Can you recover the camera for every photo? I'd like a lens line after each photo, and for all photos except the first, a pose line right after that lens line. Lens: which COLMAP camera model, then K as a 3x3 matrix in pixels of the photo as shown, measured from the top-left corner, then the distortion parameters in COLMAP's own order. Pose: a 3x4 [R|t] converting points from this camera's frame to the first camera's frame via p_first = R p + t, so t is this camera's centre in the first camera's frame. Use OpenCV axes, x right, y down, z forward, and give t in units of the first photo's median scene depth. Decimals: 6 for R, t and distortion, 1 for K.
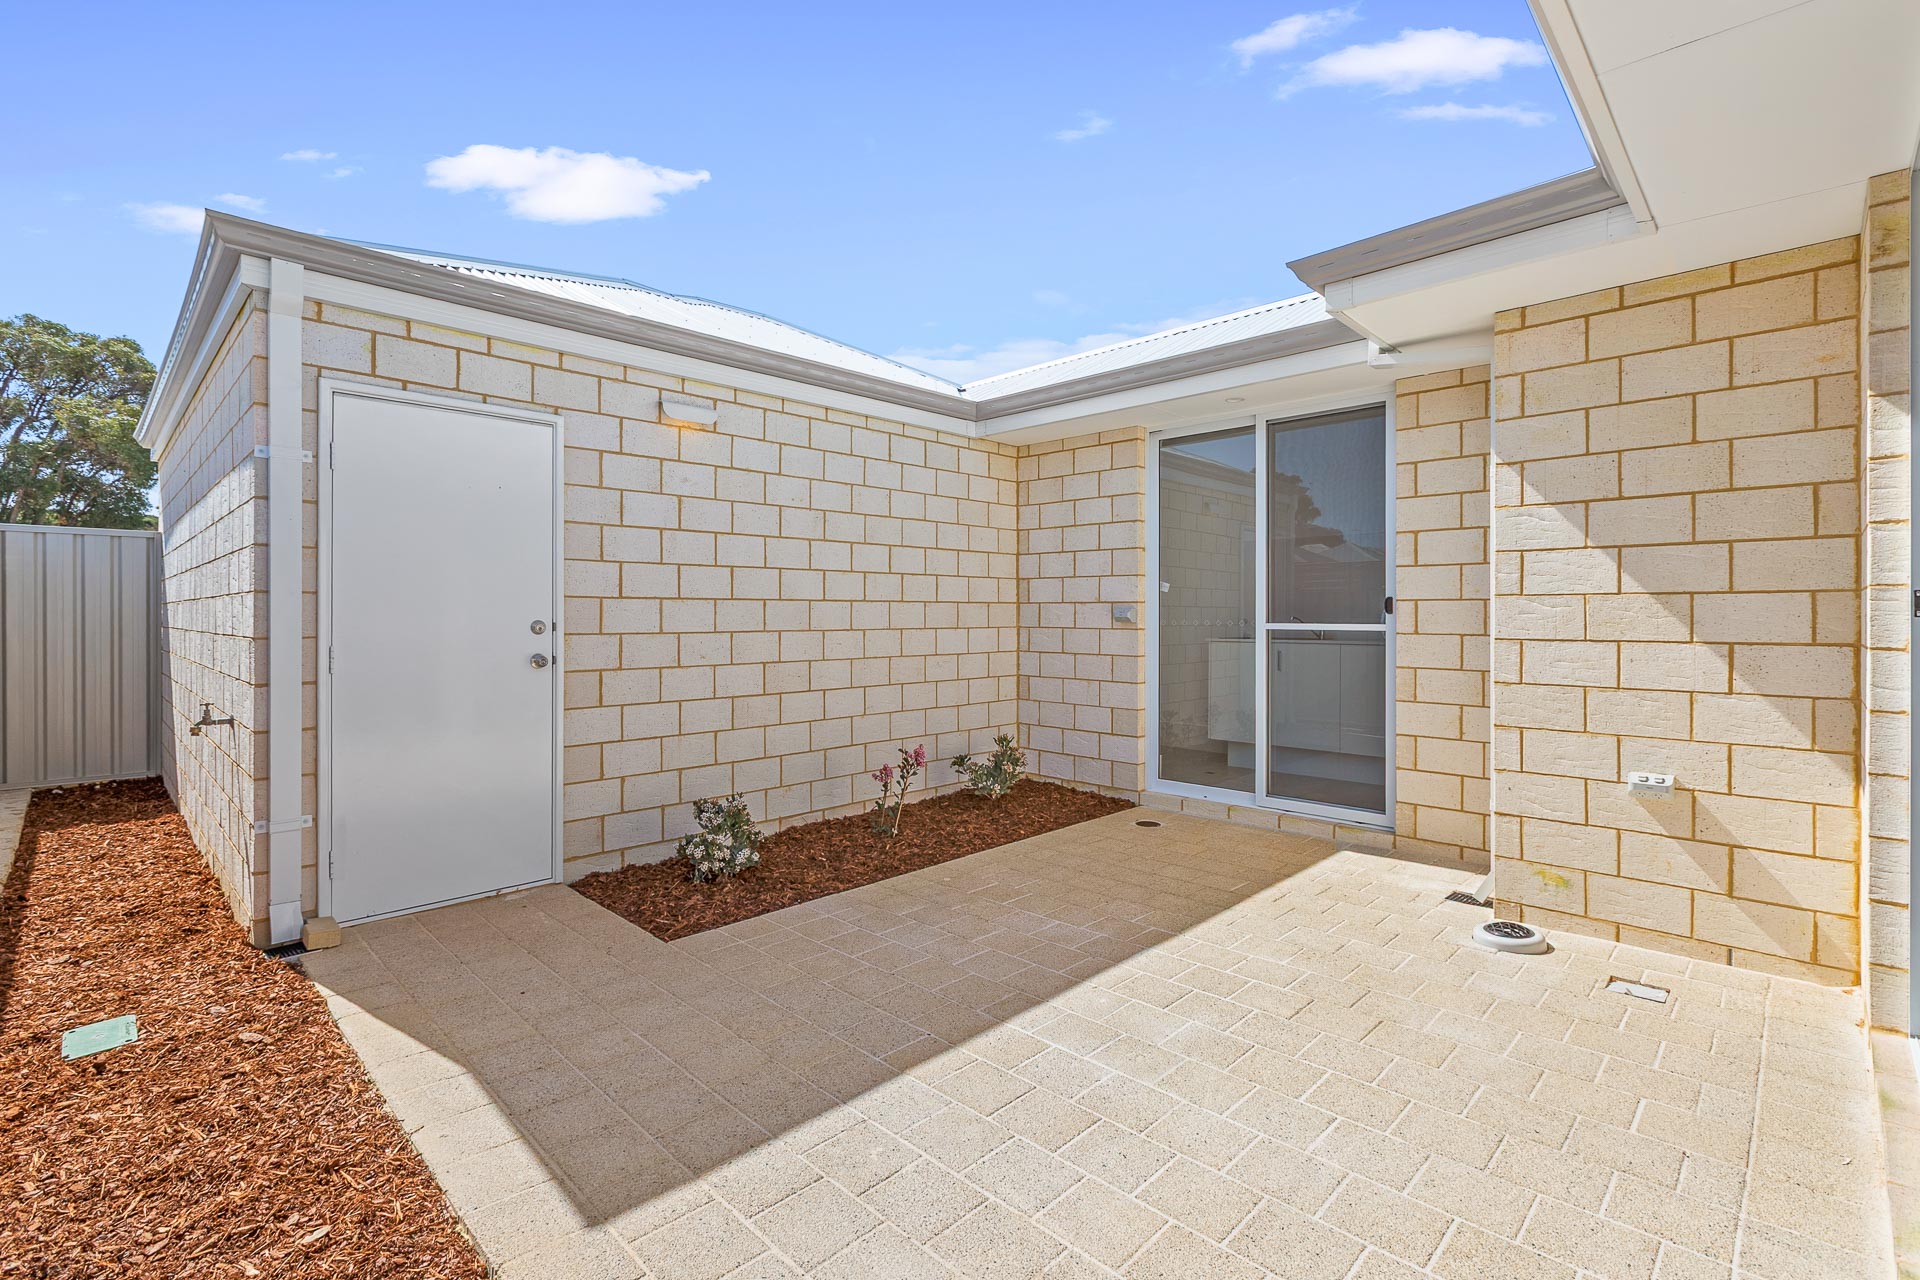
lens RADIAL K [[873.0, 0, 949.6], [0, 873.0, 619.8], [0, 0, 1]] dist [0.000519, 0.000223]
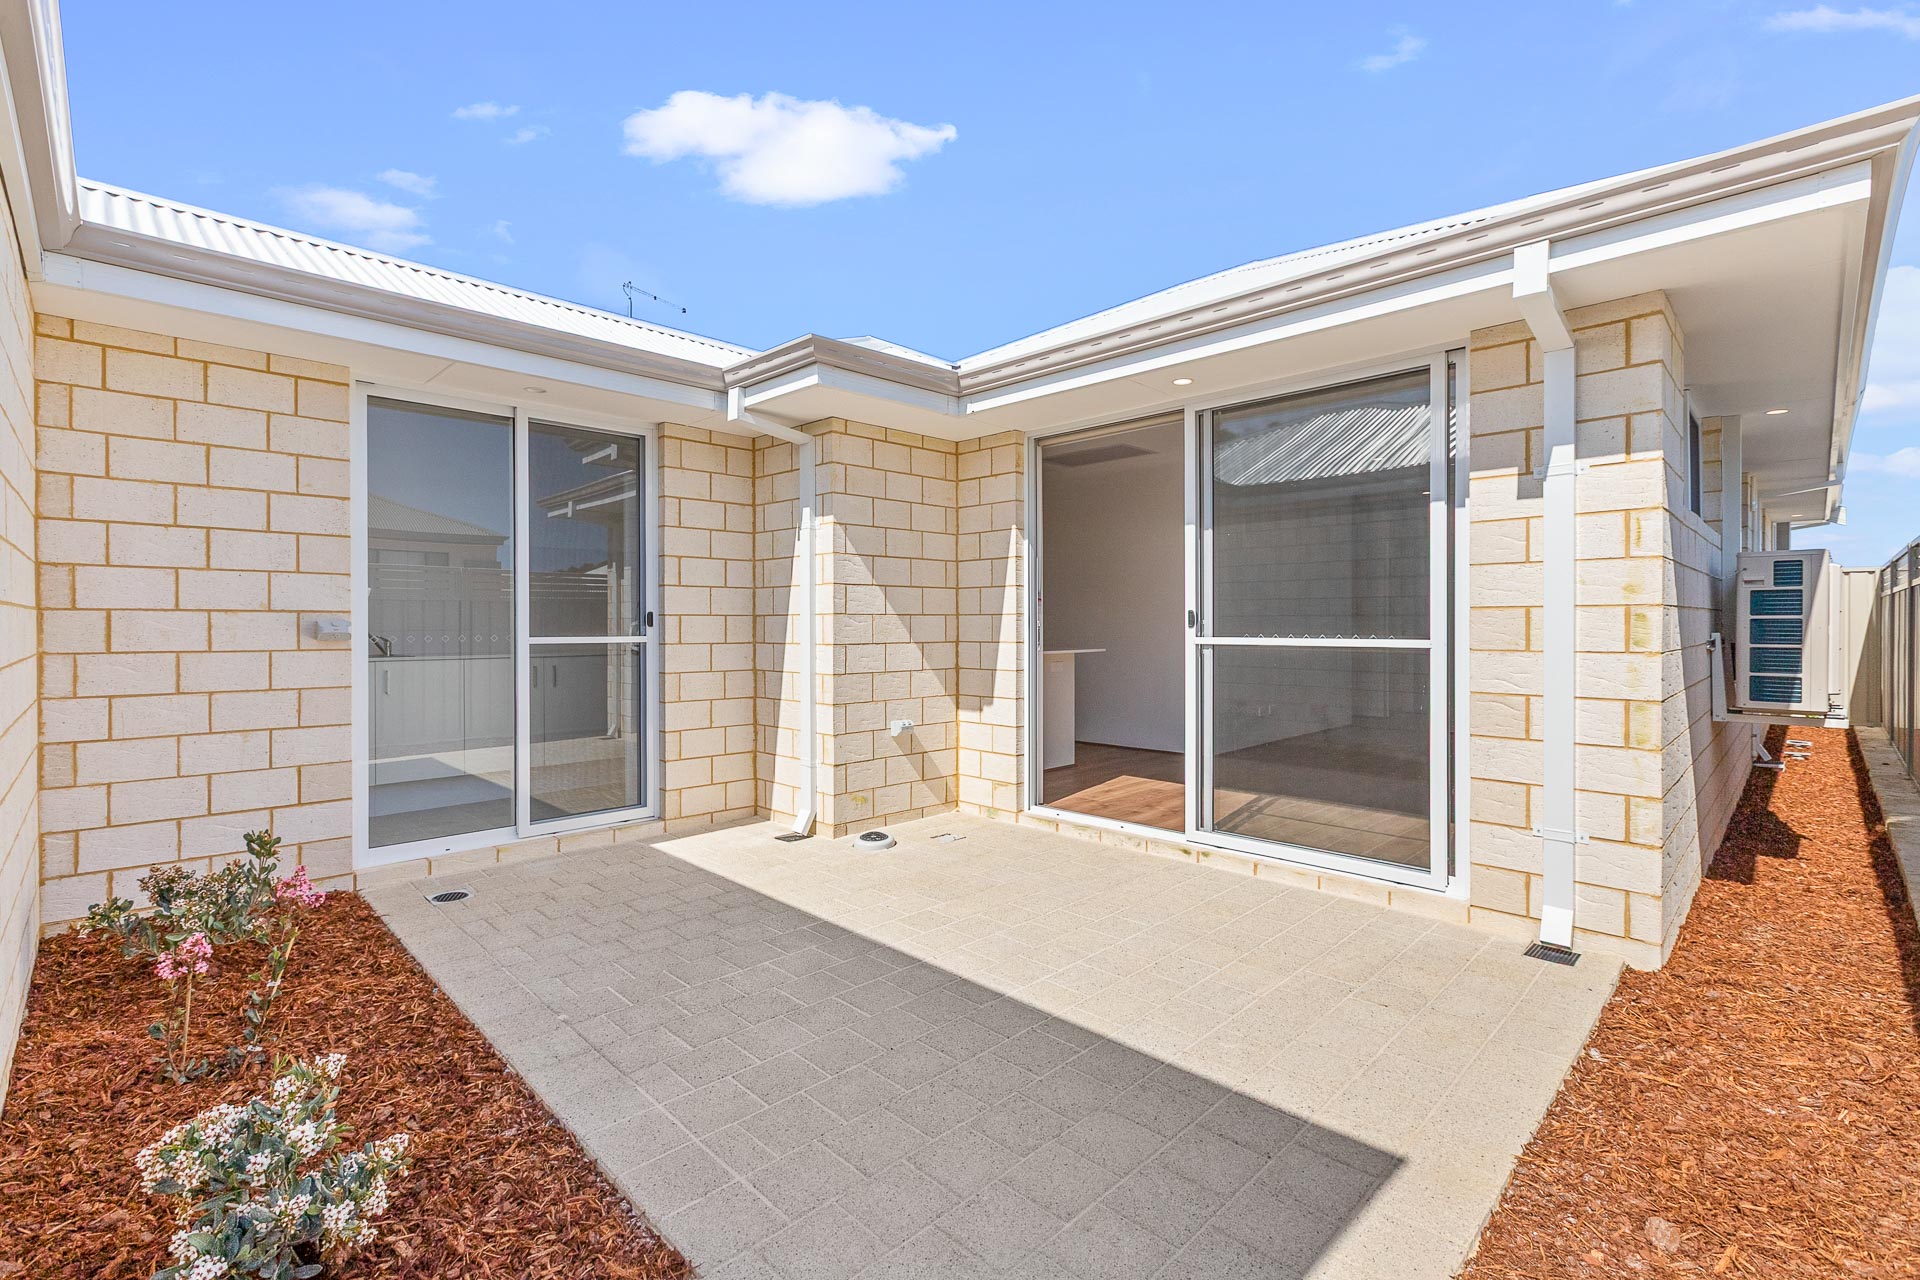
lens RADIAL K [[848.8, 0, 951.3], [0, 848.8, 628.0], [0, 0, 1]] dist [-0.002724, -0.000347]
pose [[0.012447, -0.006767, 0.999900, -0.588470], [0.006677, 0.999955, 0.006685, -0.010017], [-0.999900, 0.006593, 0.012491, 0.605955]]
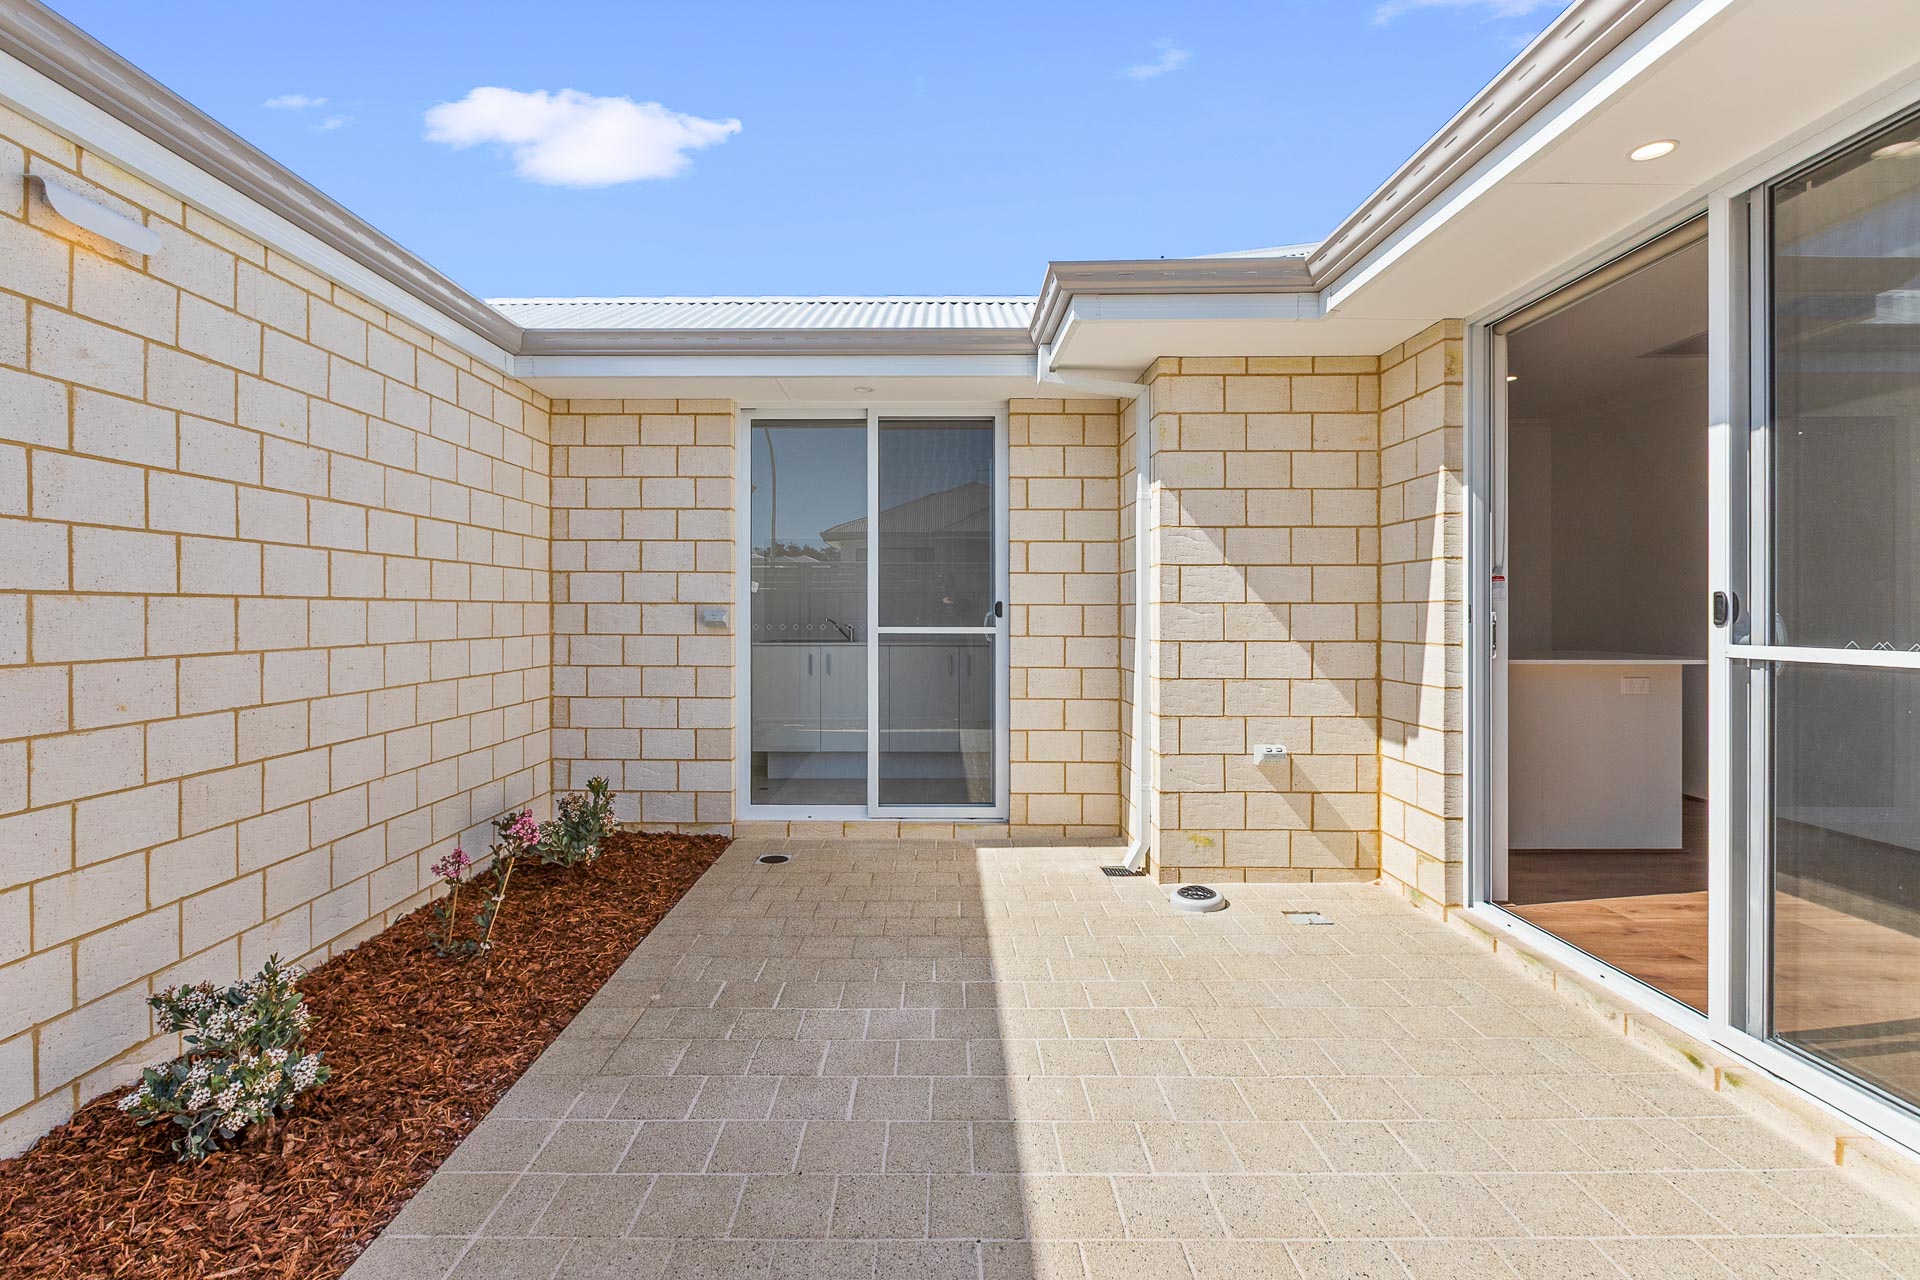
lens RADIAL K [[868.1, 0, 940.2], [0, 868.1, 616.4], [0, 0, 1]] dist [-0.001509, 0.000289]
pose [[0.713069, -0.003176, 0.701086, -0.292321], [0.003388, 0.999994, 0.001084, -0.009619], [-0.701085, 0.001602, 0.713076, 0.298934]]
